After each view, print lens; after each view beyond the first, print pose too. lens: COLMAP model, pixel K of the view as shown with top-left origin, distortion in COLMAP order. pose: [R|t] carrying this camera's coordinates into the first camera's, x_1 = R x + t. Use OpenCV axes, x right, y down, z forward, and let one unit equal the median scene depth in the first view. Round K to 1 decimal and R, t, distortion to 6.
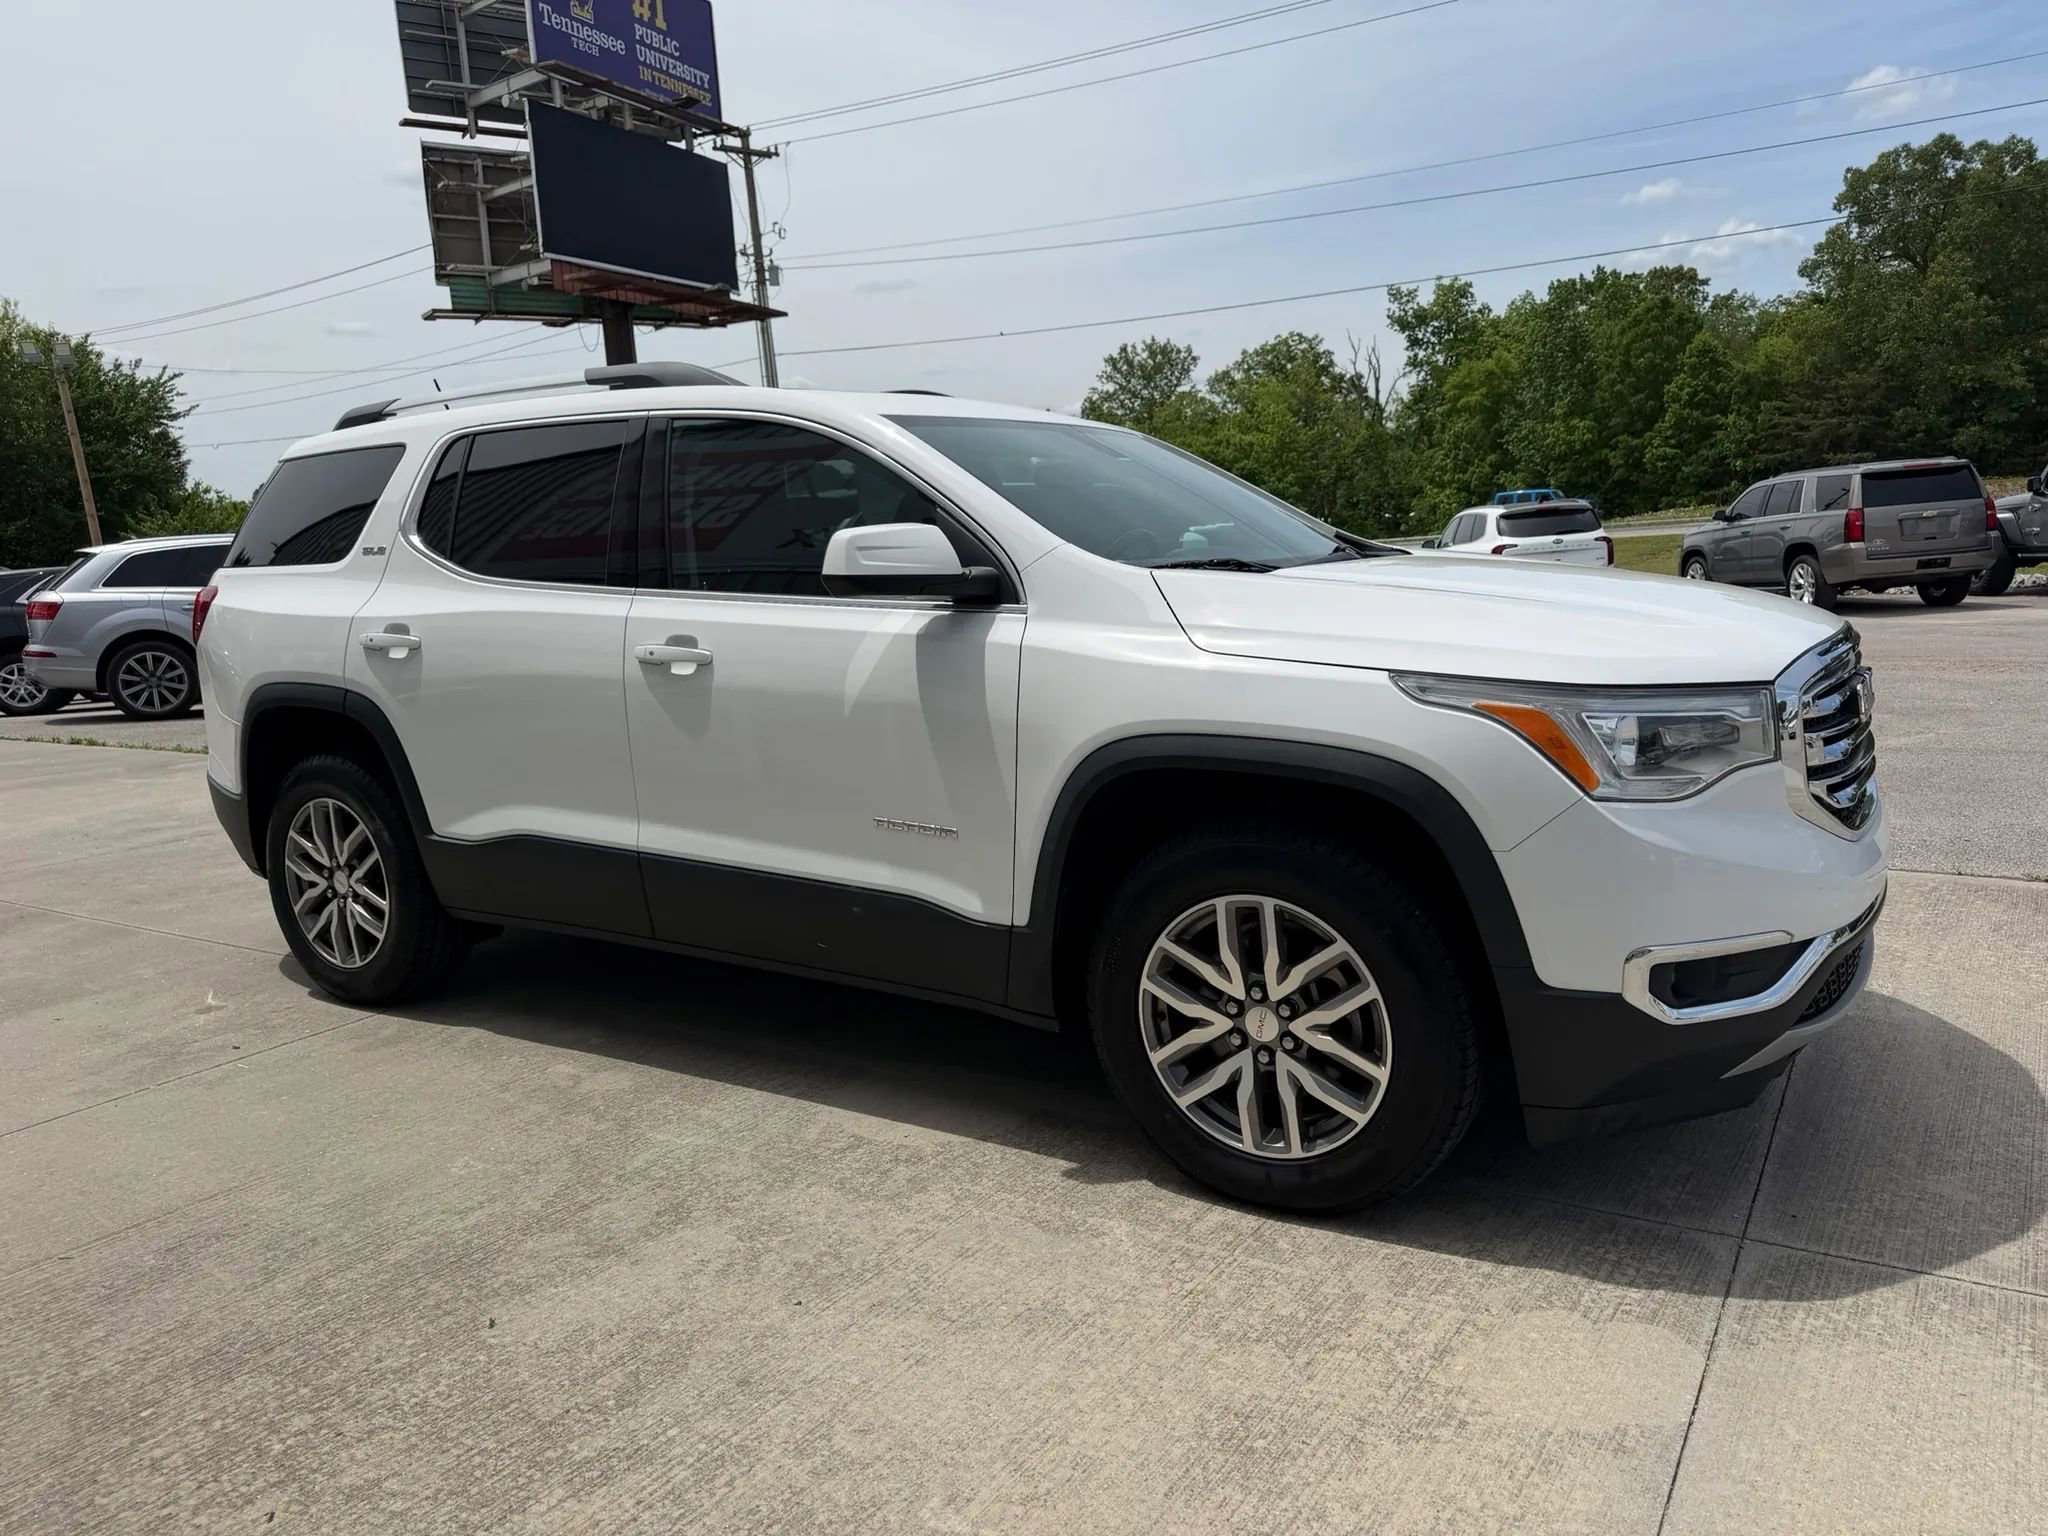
lens RADIAL K [[1451.2, 0, 1035.2], [0, 1451.2, 772.3], [0, 0, 1]] dist [0.020471, -0.024439]
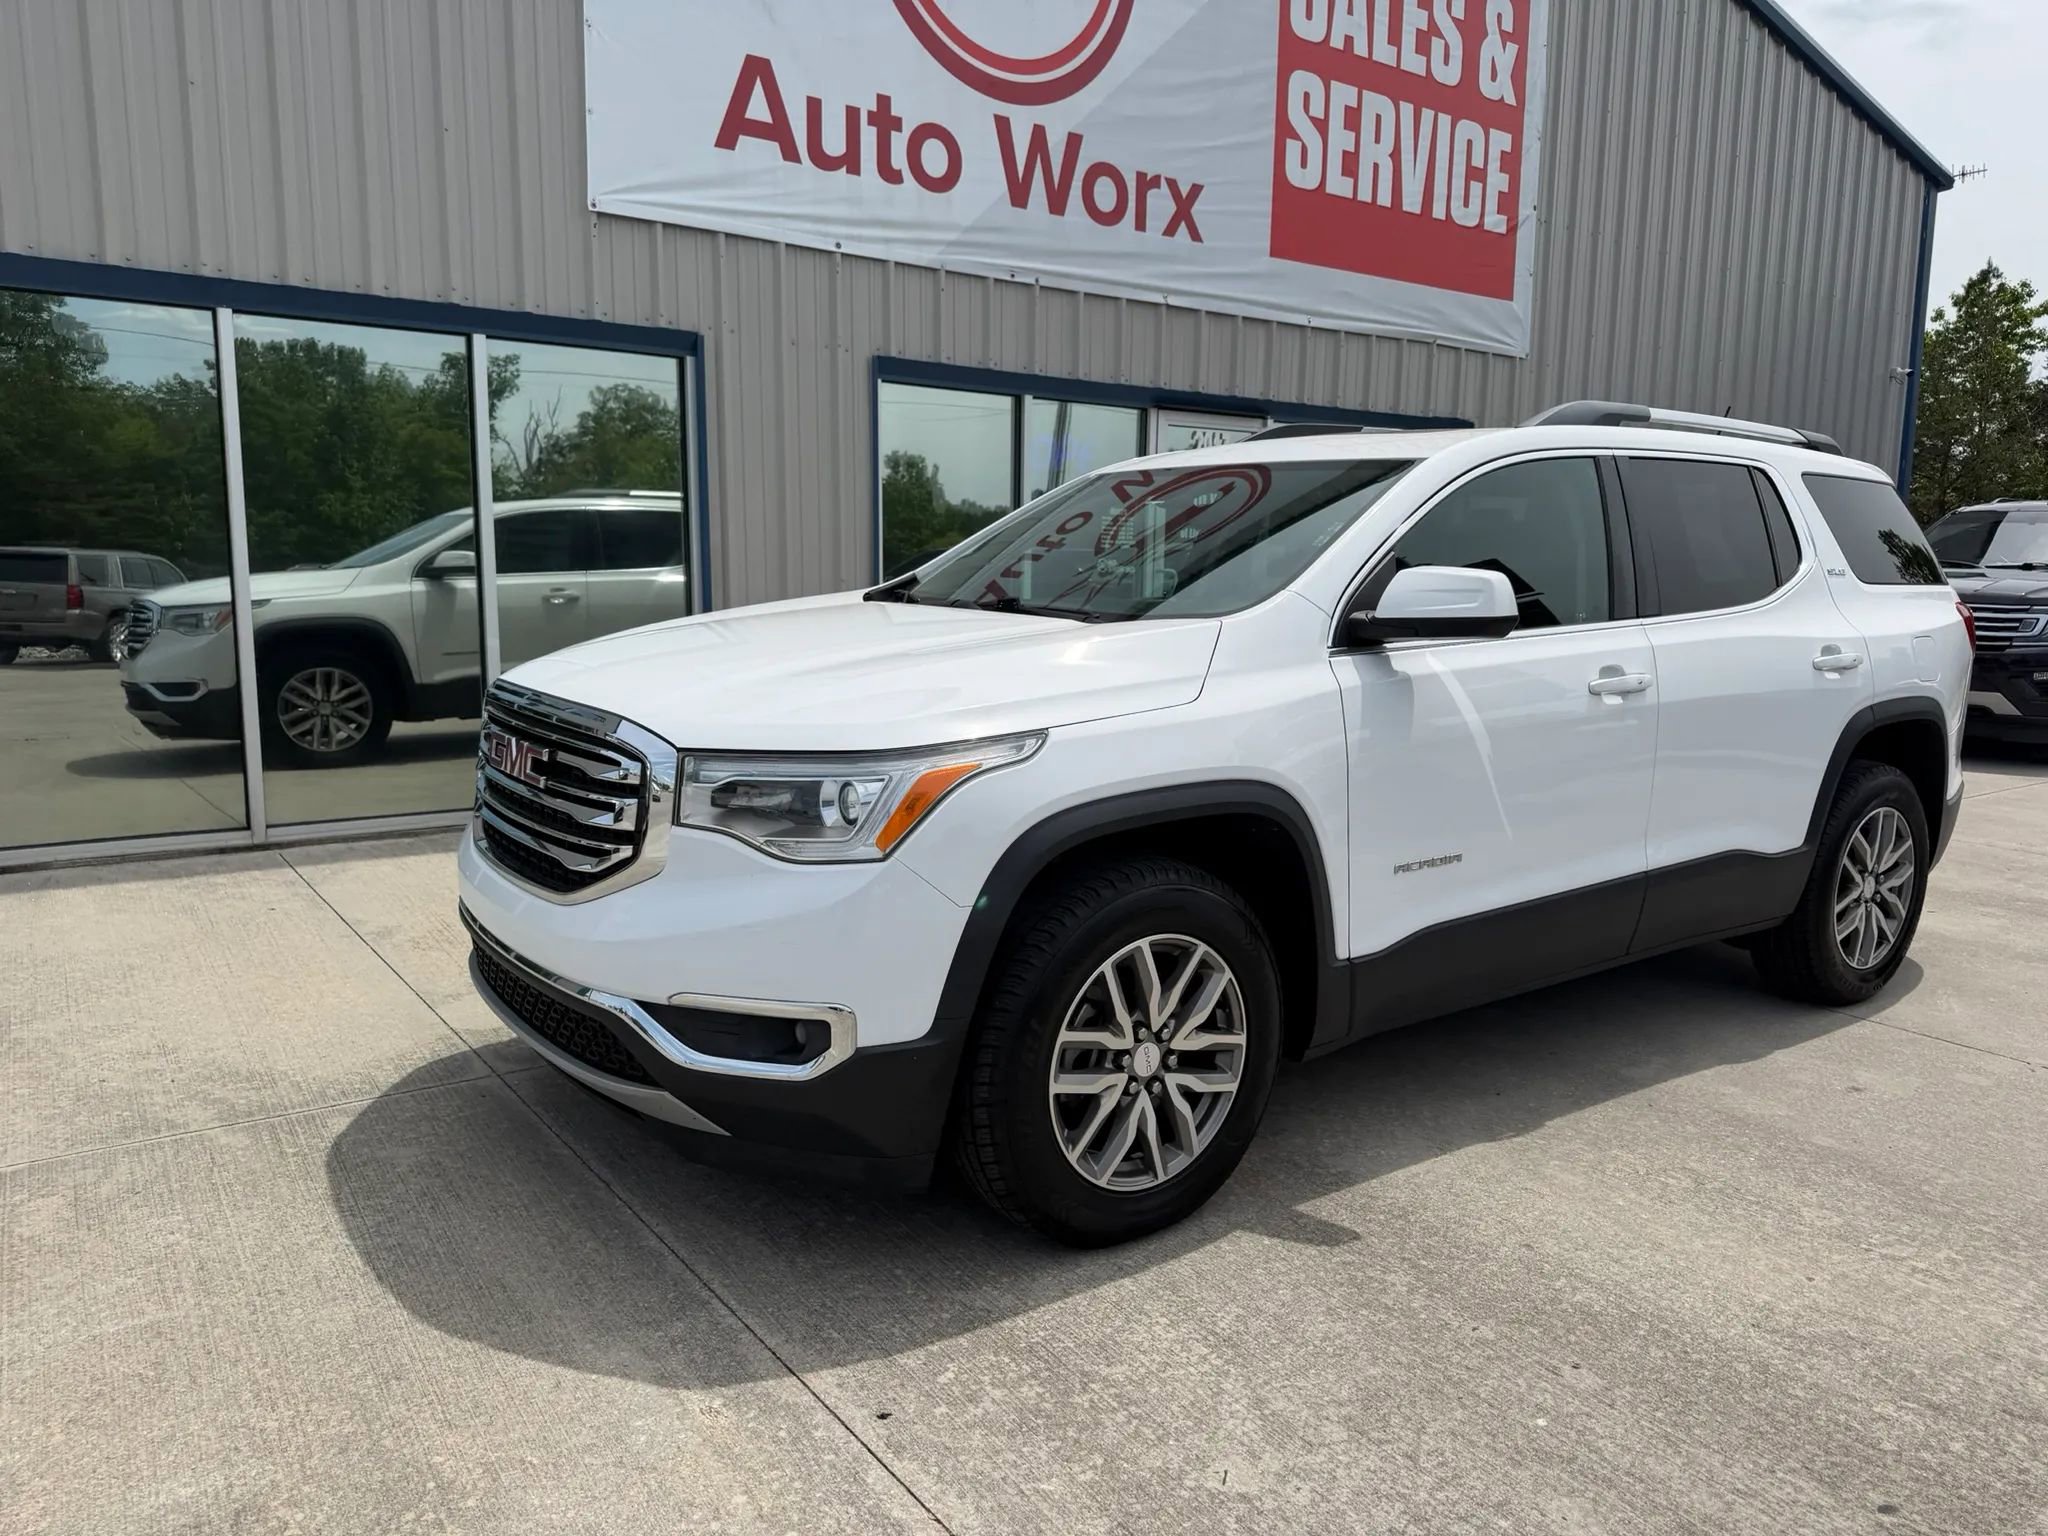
lens RADIAL K [[1451.2, 0, 1039.6], [0, 1451.2, 780.3], [0, 0, 1]] dist [0.020471, -0.024439]
pose [[-0.370275, 0.180471, -0.911223, 0.861366], [-0.158293, 0.954340, 0.253333, -0.222882], [0.915336, 0.238043, -0.324801, 1.056027]]
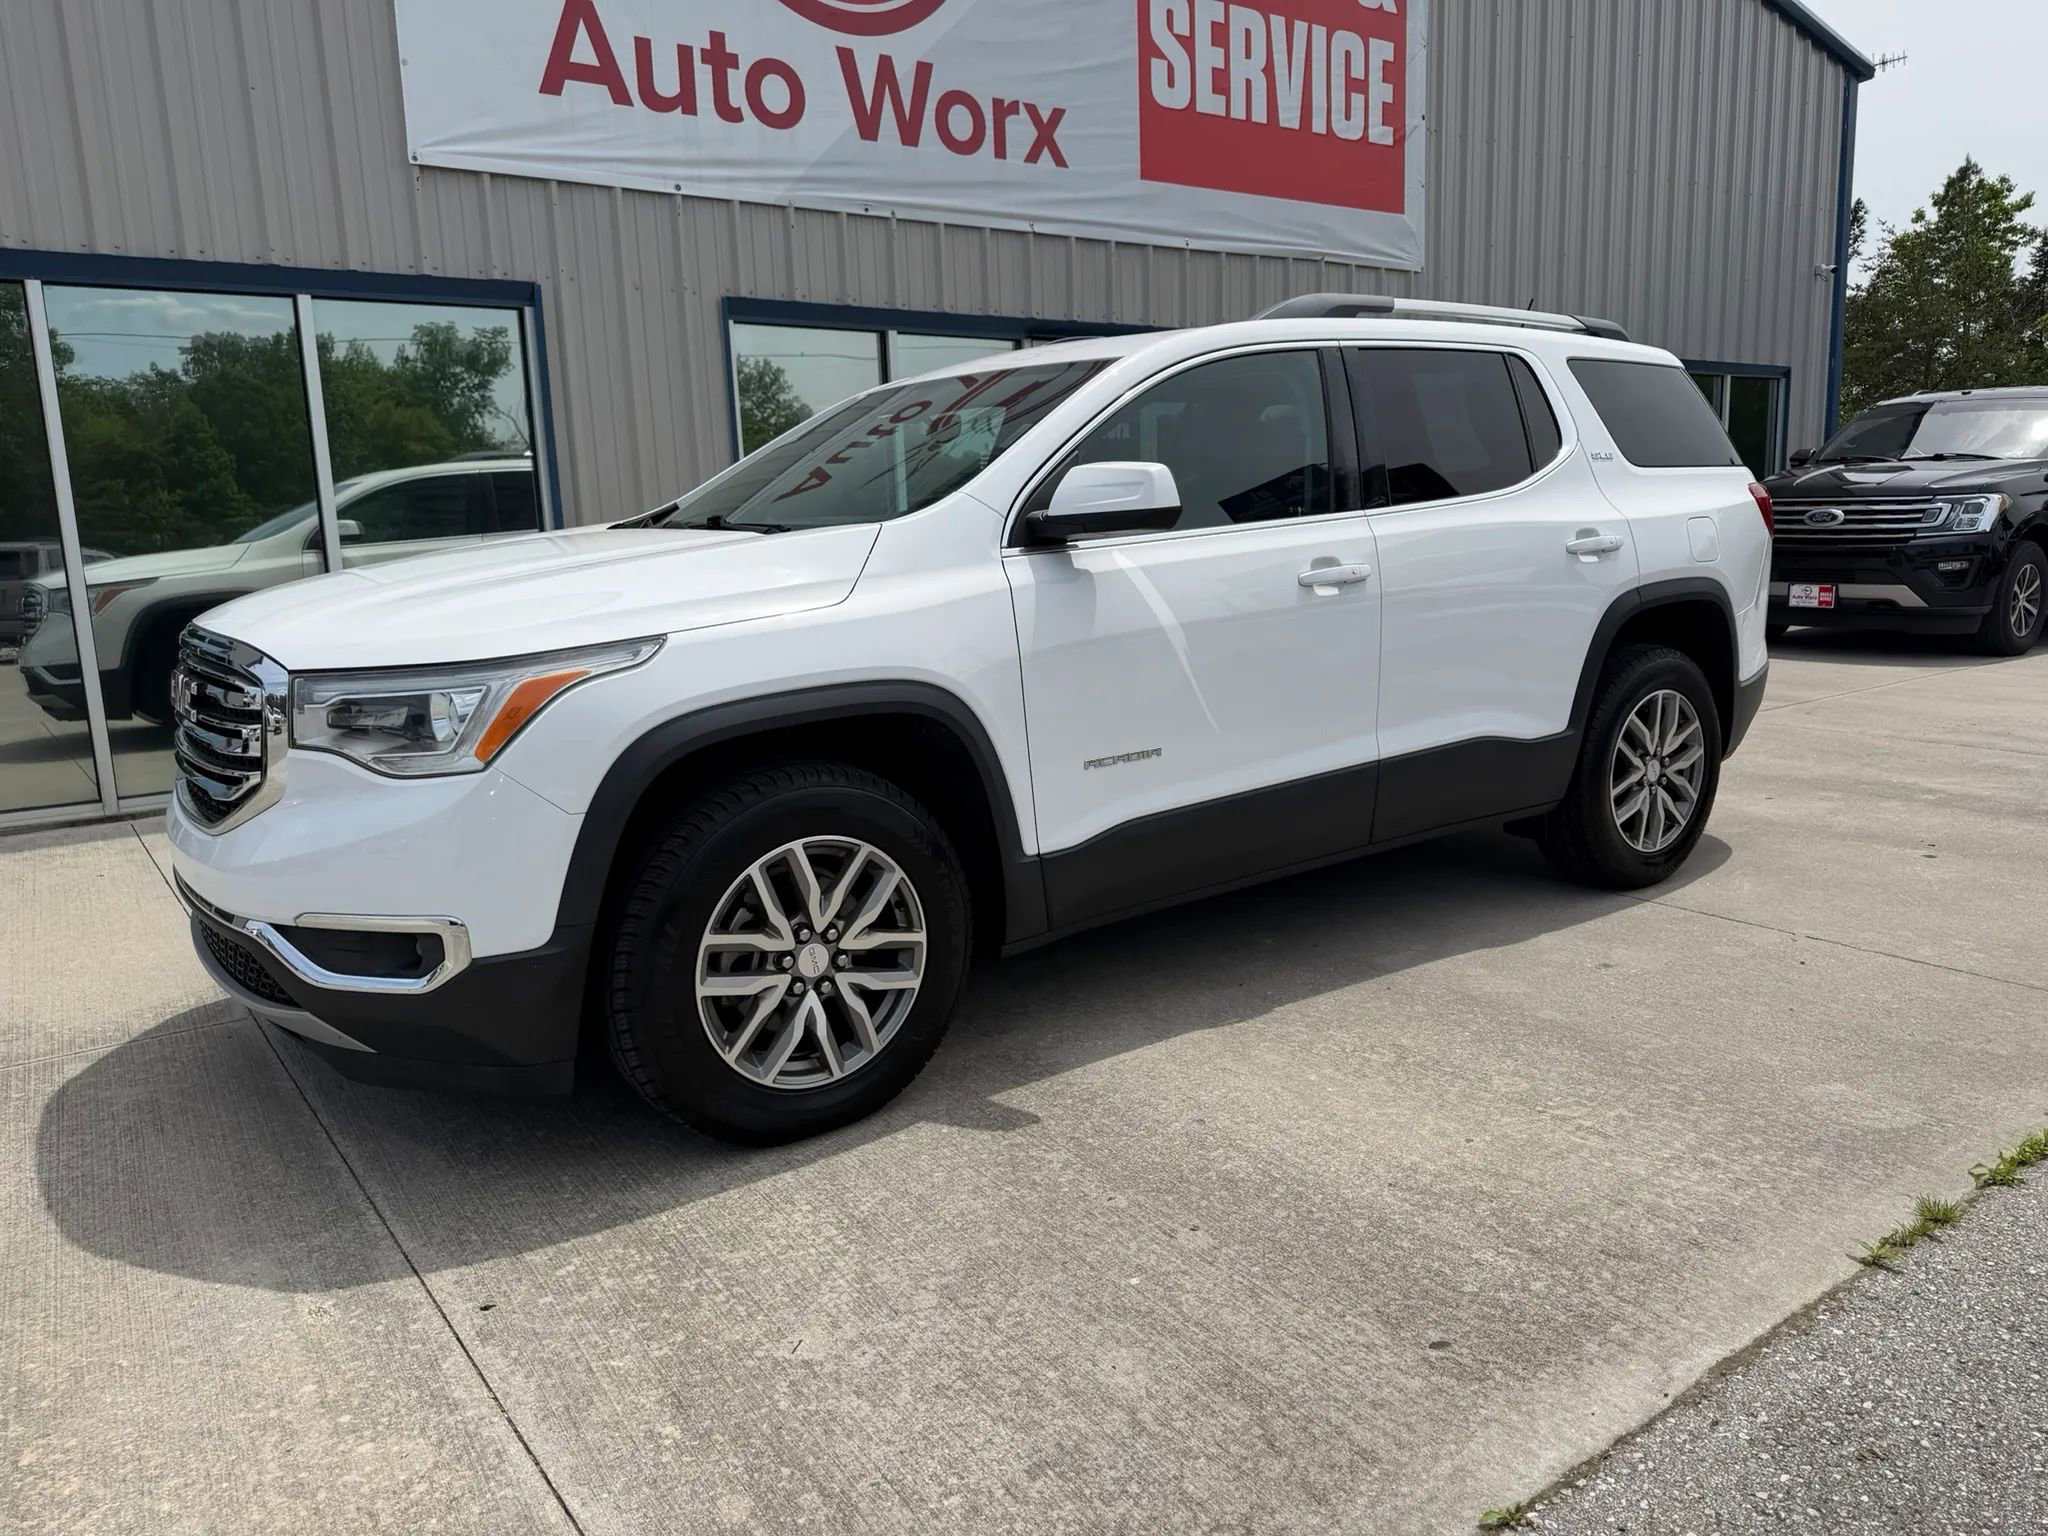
lens RADIAL K [[1451.2, 0, 1045.6], [0, 1451.2, 776.3], [0, 0, 1]] dist [0.020471, -0.024439]
pose [[-0.363458, 0.225527, -0.903900, 0.814586], [-0.109204, 0.953253, 0.281751, -0.222876], [0.925188, 0.201115, -0.321839, 1.203245]]
